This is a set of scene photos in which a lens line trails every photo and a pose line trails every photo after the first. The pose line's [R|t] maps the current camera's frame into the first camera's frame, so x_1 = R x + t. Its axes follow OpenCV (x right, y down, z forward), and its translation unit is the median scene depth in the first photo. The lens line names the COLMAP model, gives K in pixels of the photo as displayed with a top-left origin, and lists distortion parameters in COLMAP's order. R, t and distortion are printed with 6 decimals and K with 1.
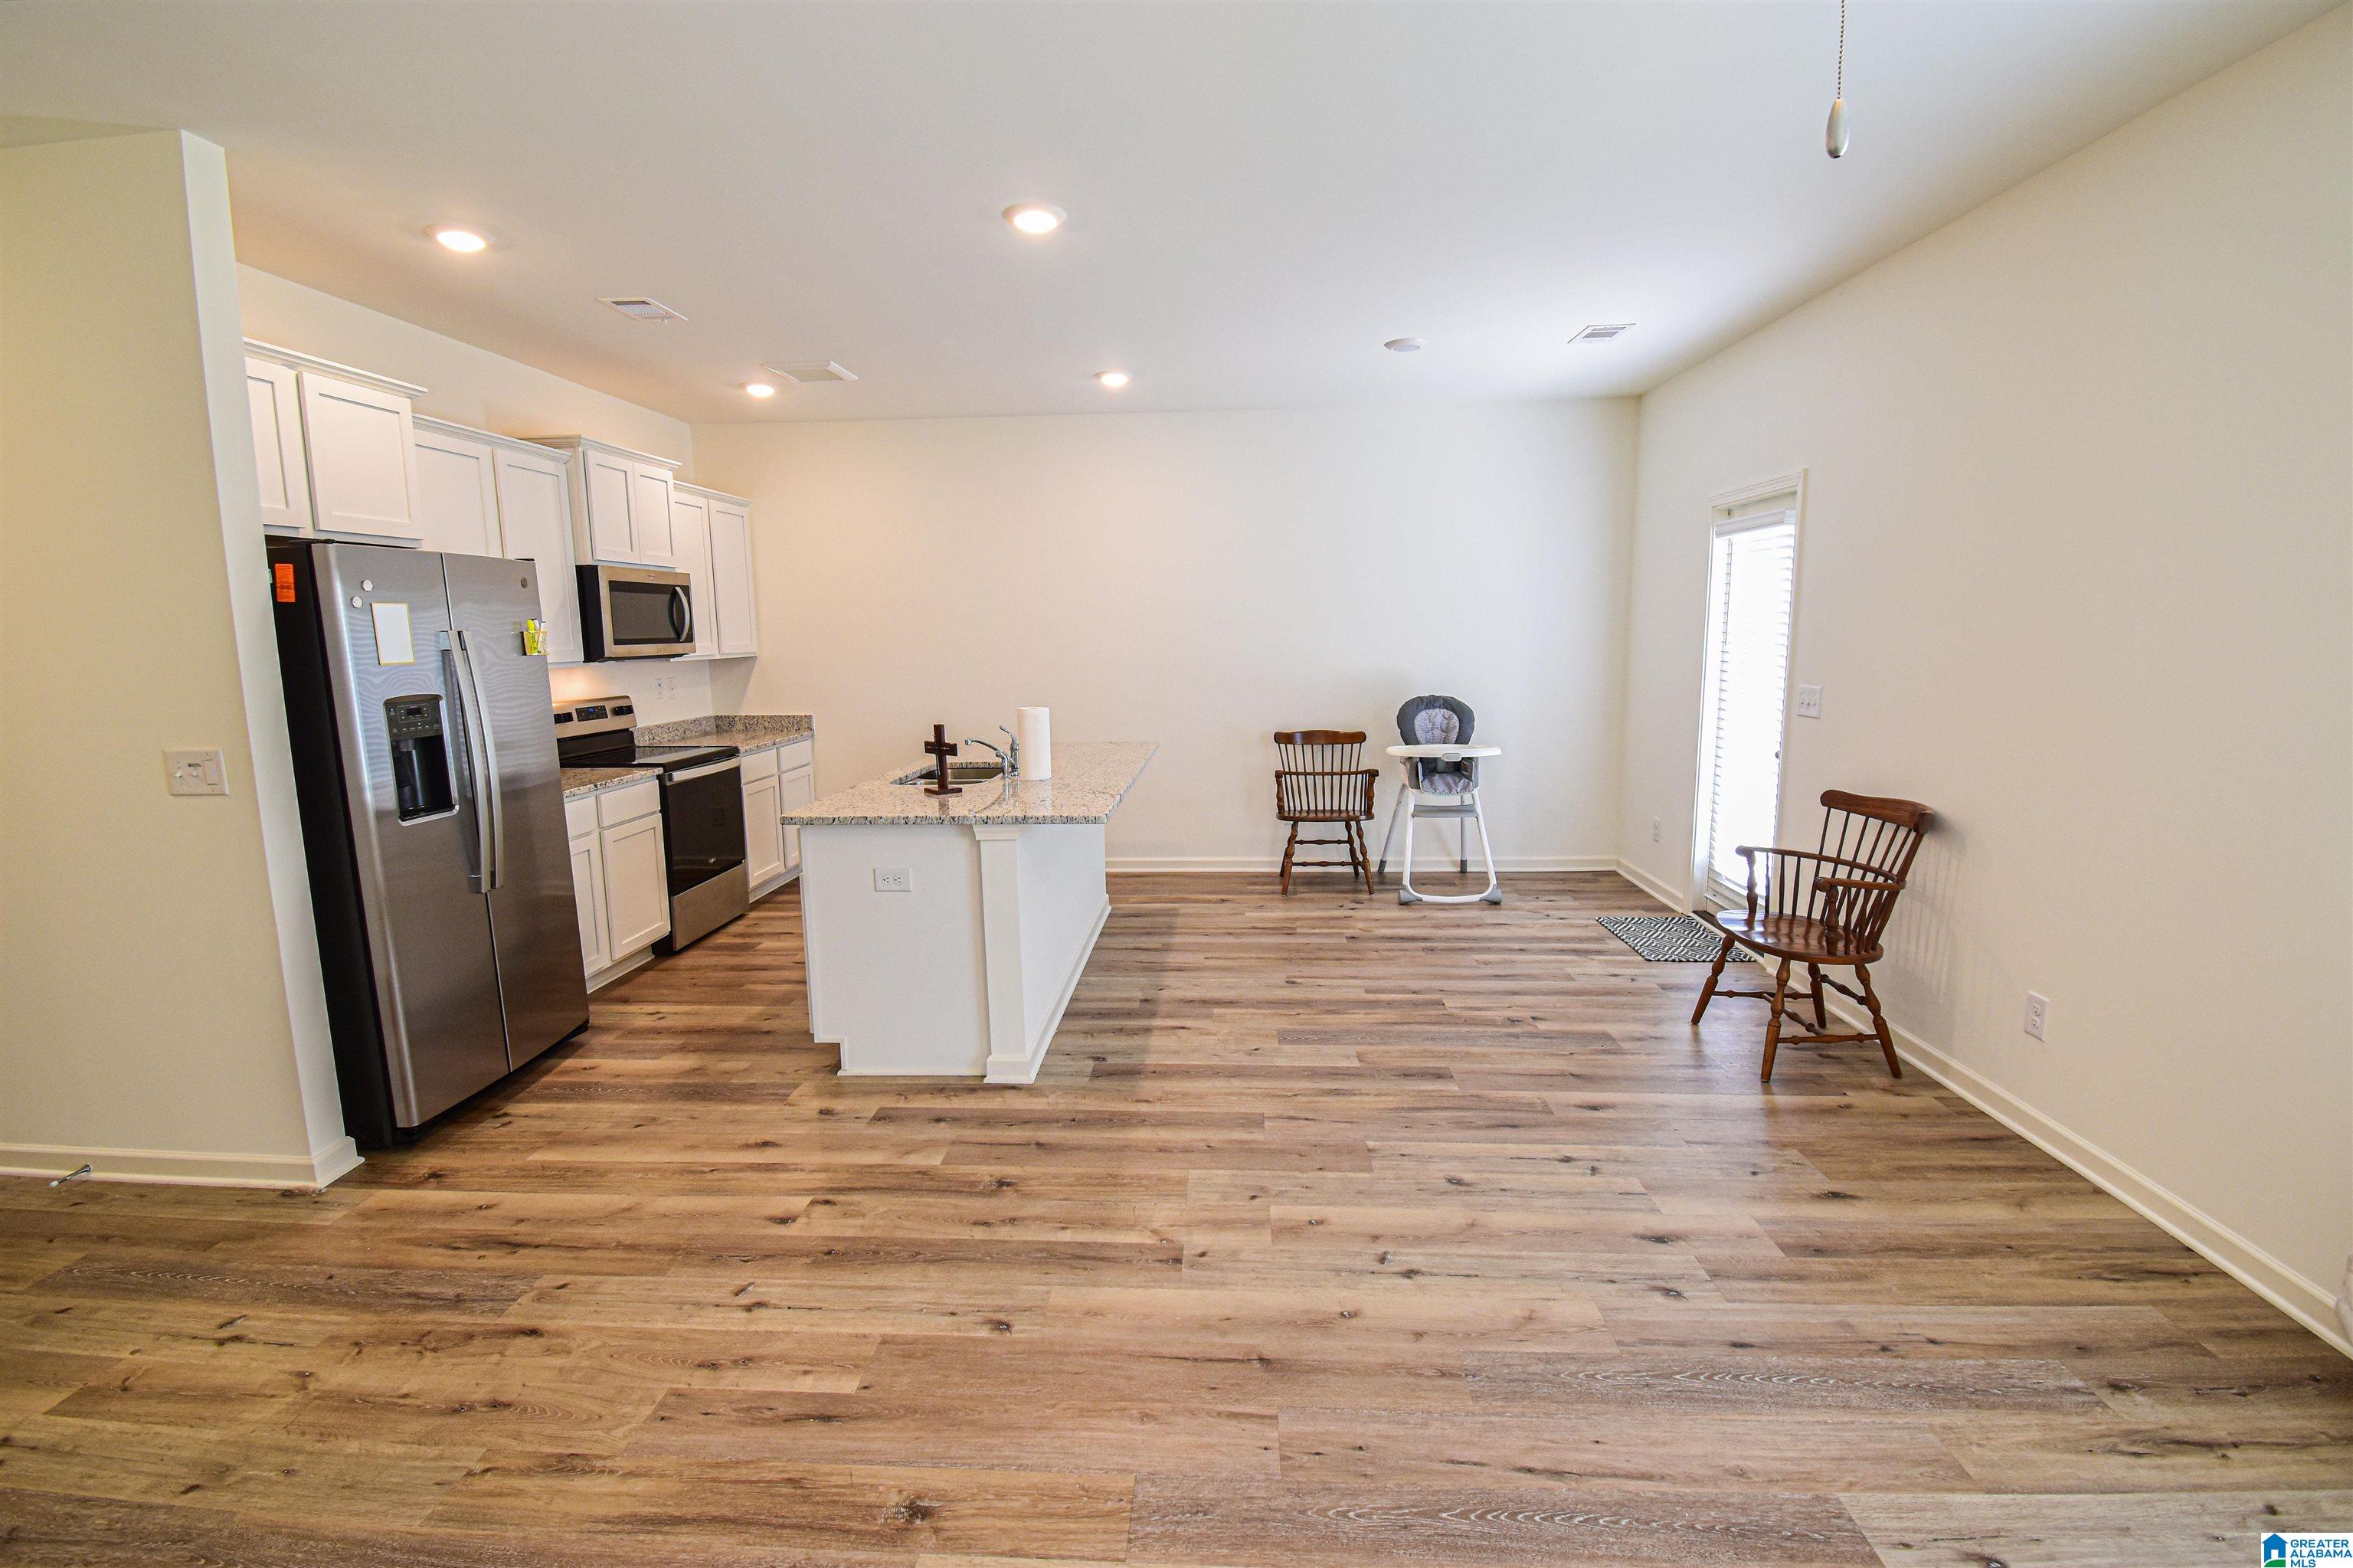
lens RADIAL K [[1063.8, 0, 1165.2], [0, 1063.8, 777.2], [0, 0, 1]] dist [0.020351, -0.026986]
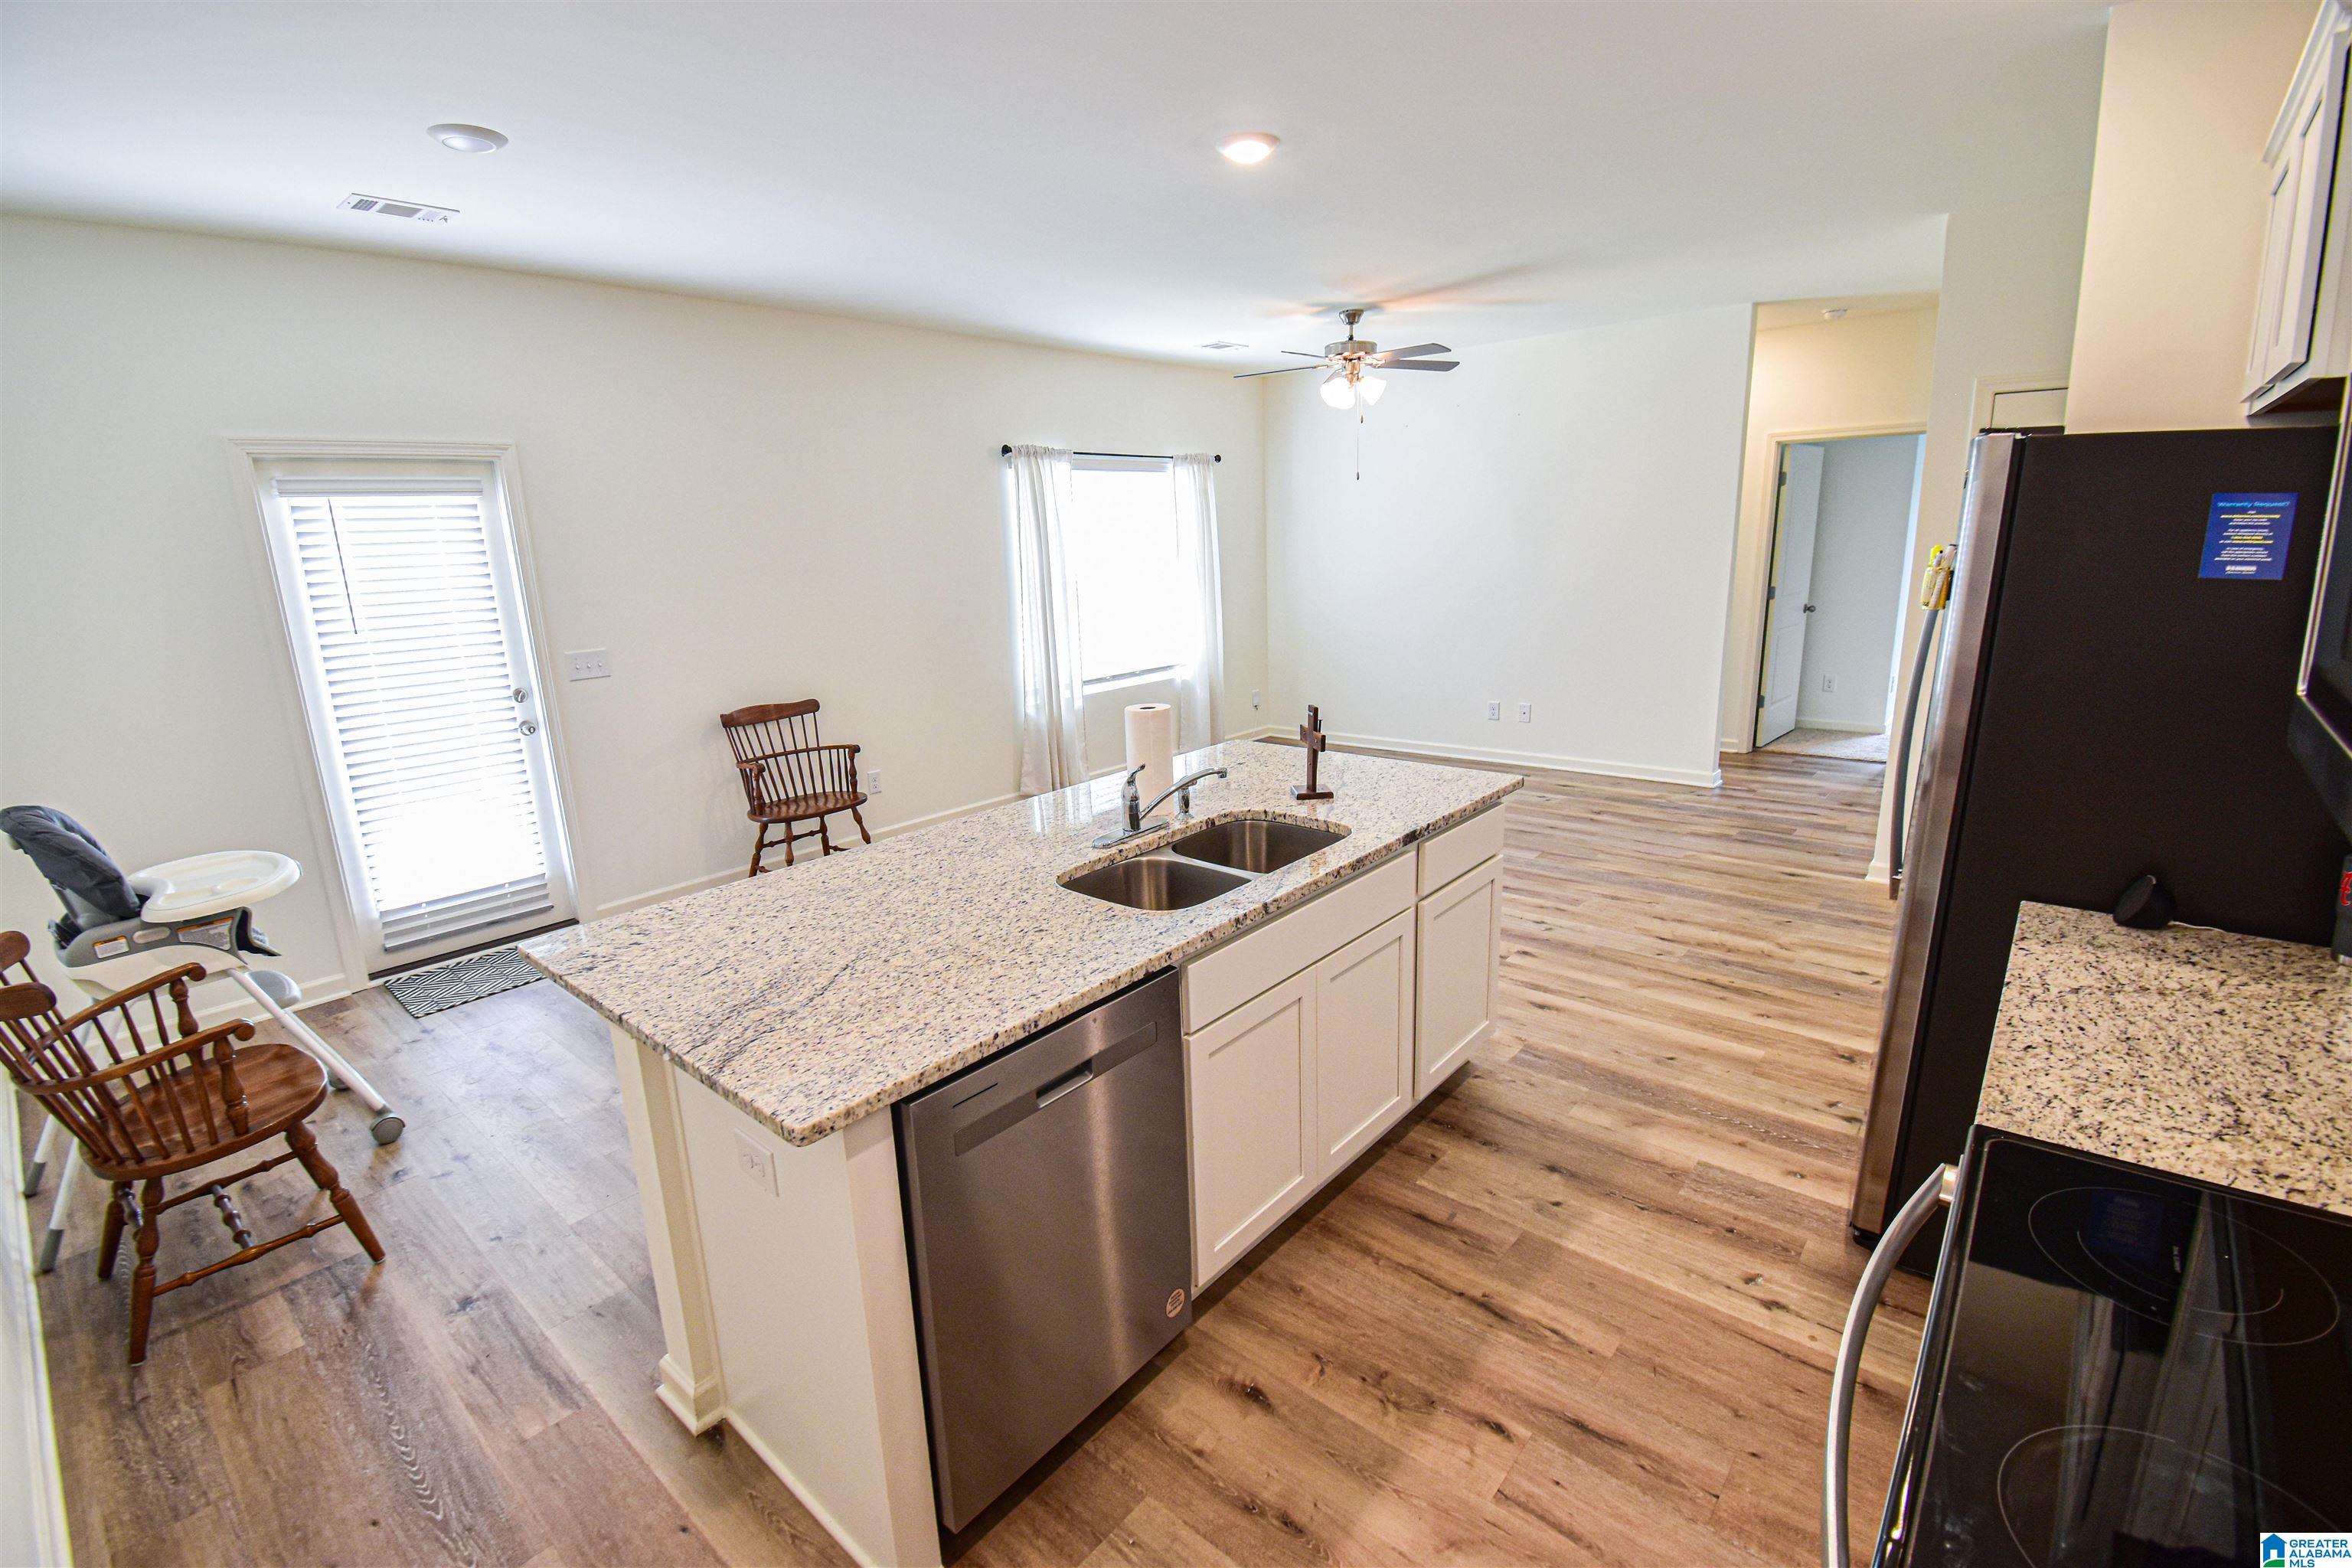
lens RADIAL K [[1041.5, 0, 1175.4], [0, 1041.5, 778.9], [0, 0, 1]] dist [0.025220, -0.025020]
pose [[-0.794637, -0.096219, 0.599411, -0.644488], [0.133099, 0.935726, 0.326654, -0.283437], [-0.592315, 0.339352, -0.730756, 1.785478]]
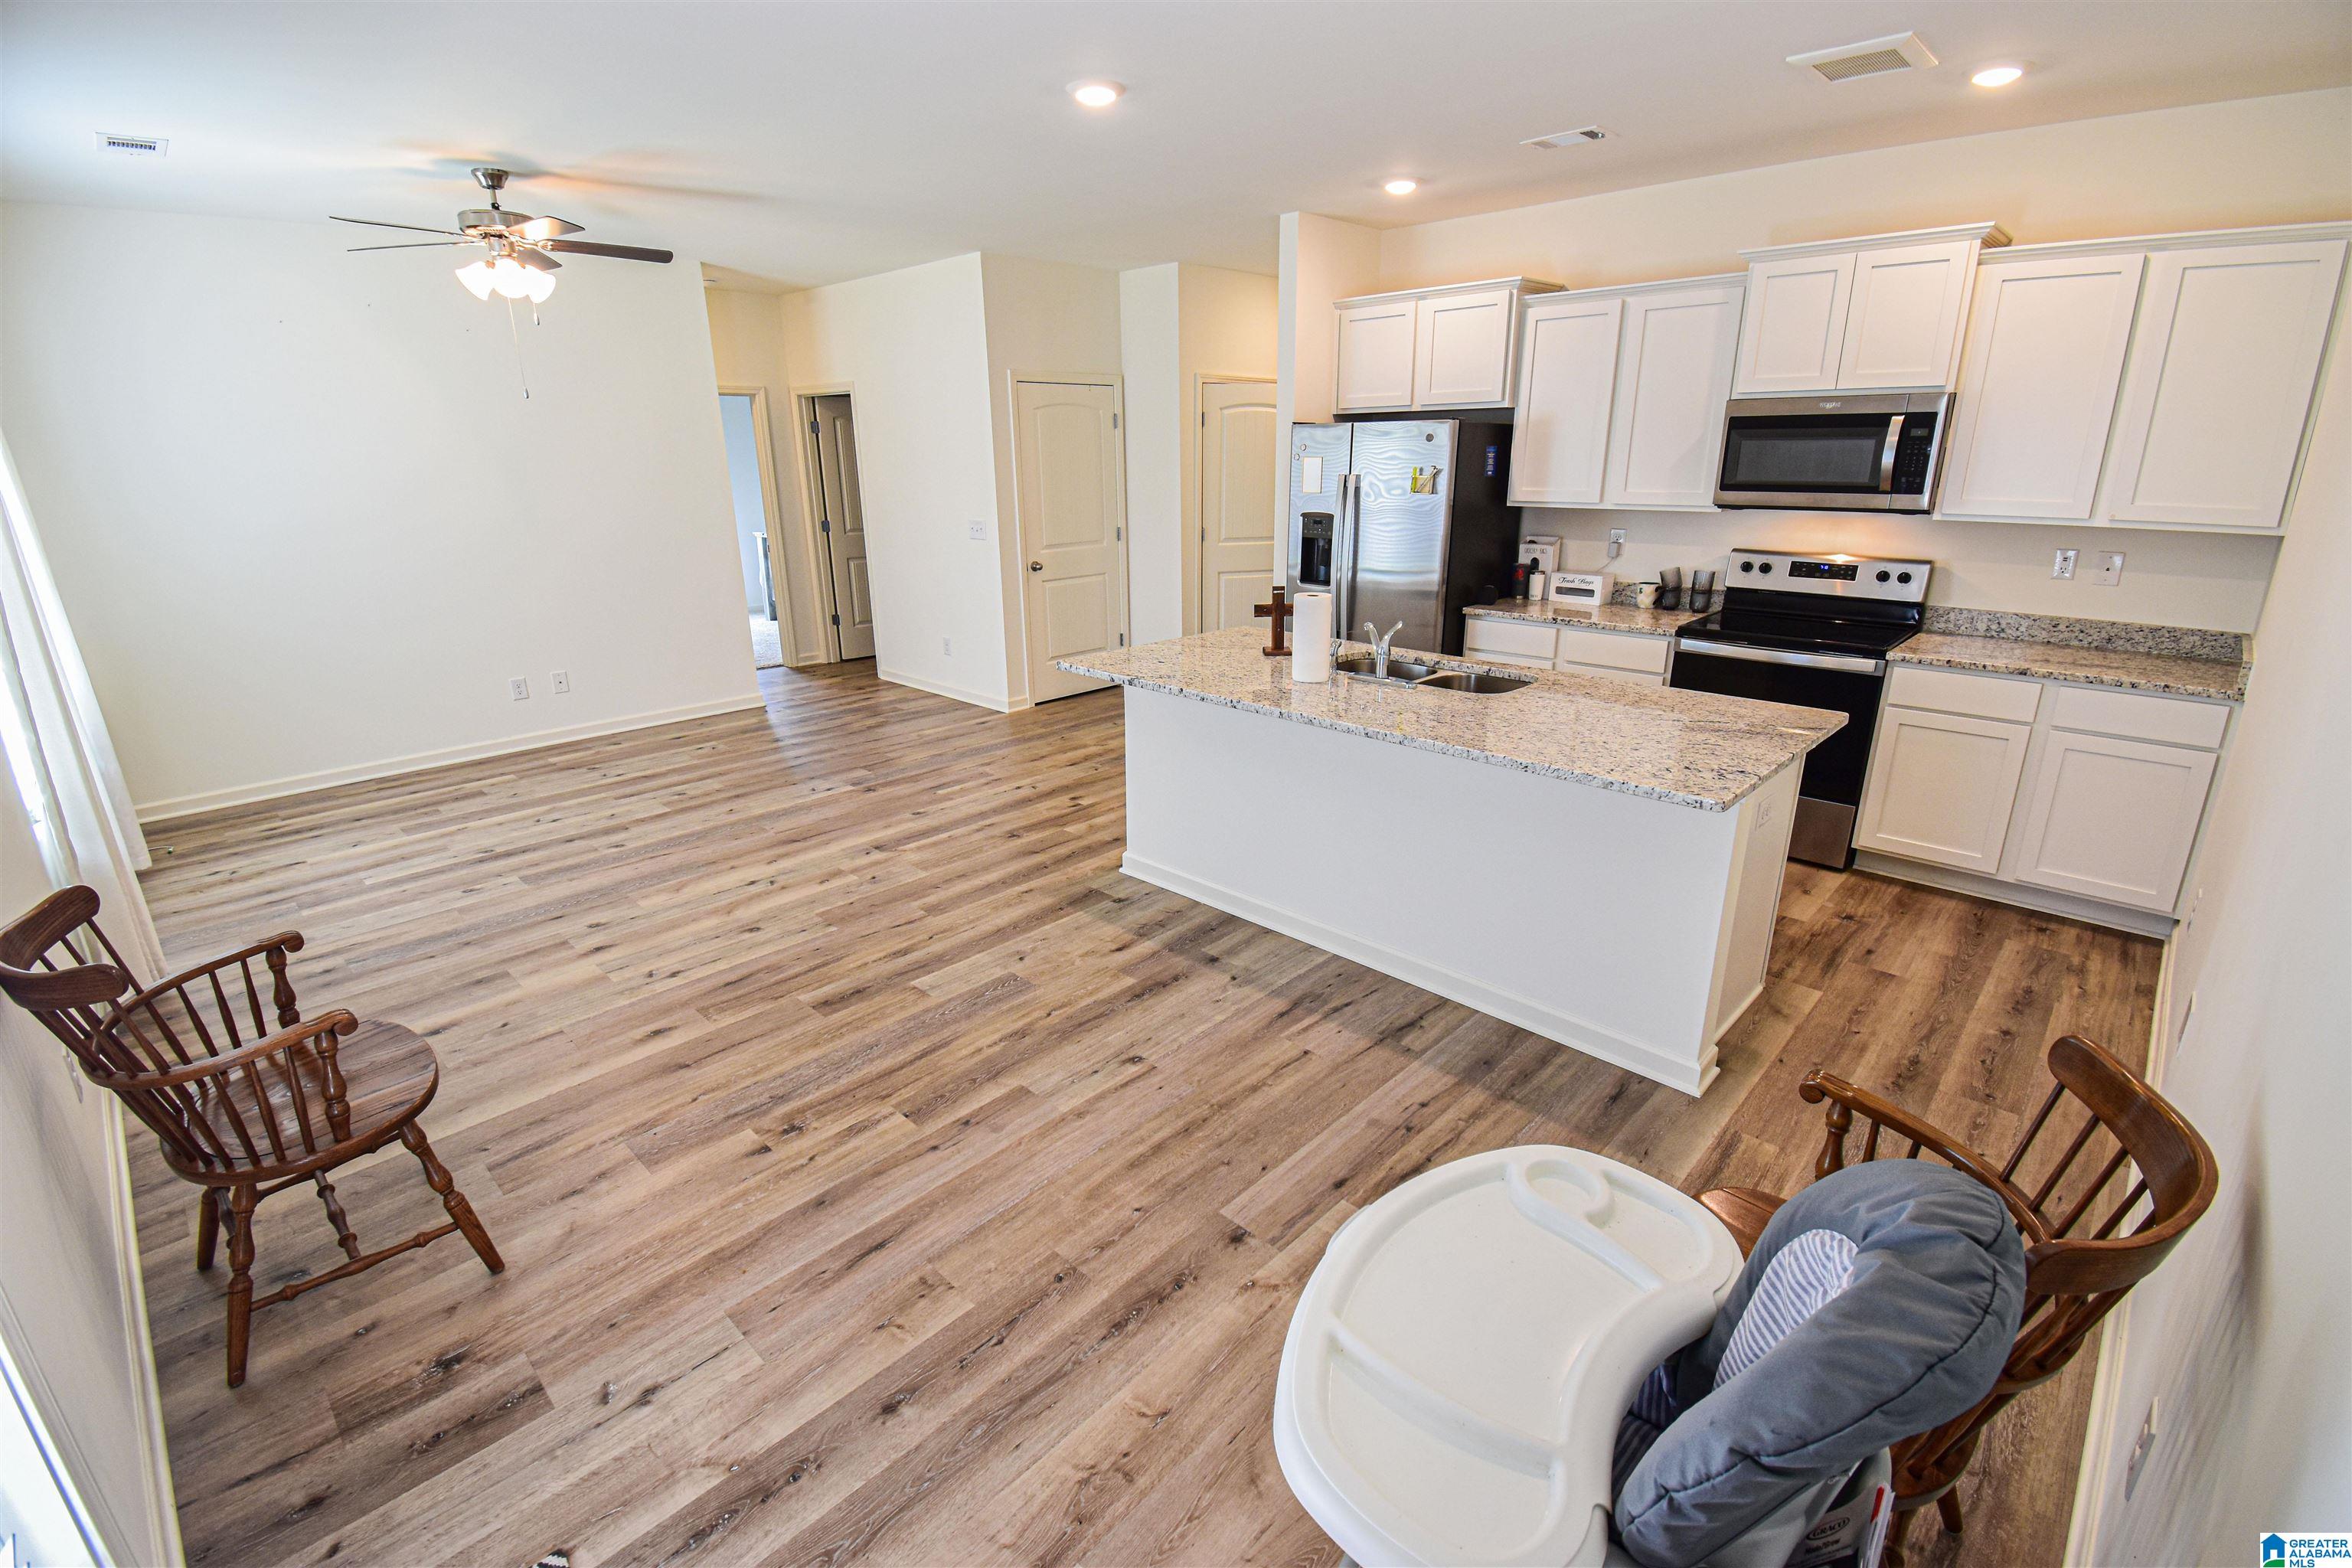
lens RADIAL K [[1041.5, 0, 1175.4], [0, 1041.5, 778.9], [0, 0, 1]] dist [0.025220, -0.025020]
pose [[-0.645988, 0.254755, -0.719583, 0.679304], [-0.084797, 0.912884, 0.399314, -0.299449], [0.758623, 0.318970, -0.568110, 1.713993]]
